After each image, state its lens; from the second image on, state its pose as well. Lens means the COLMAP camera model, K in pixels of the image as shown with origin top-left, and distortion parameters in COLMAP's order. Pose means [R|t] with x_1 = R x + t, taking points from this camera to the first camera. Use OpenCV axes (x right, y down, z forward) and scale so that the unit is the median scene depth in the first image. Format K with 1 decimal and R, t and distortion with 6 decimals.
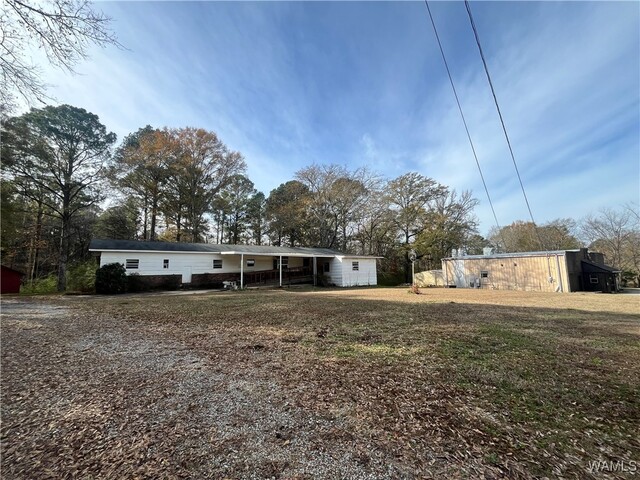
lens RADIAL K [[257.1, 0, 318.5], [0, 257.1, 238.4], [0, 0, 1]] dist [-0.007091, -0.000054]
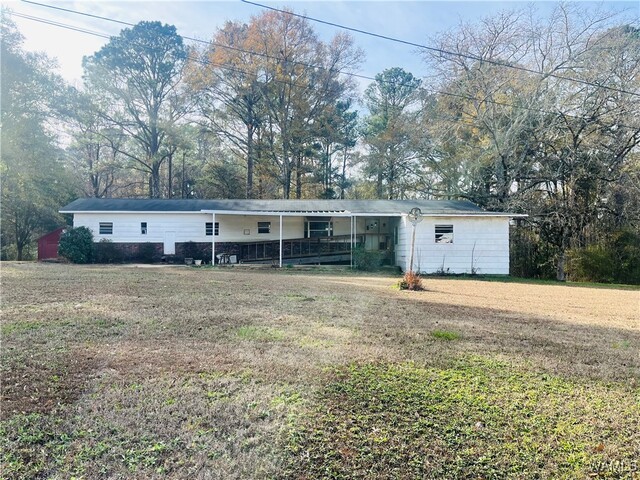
lens RADIAL K [[485.8, 0, 319.0], [0, 485.8, 236.6], [0, 0, 1]] dist [0.040079, -0.003817]
pose [[0.806013, 0.010514, -0.591805, 0.315085], [0.053742, 0.994412, 0.090861, 0.009640], [0.589453, -0.105040, 0.800944, 0.067976]]
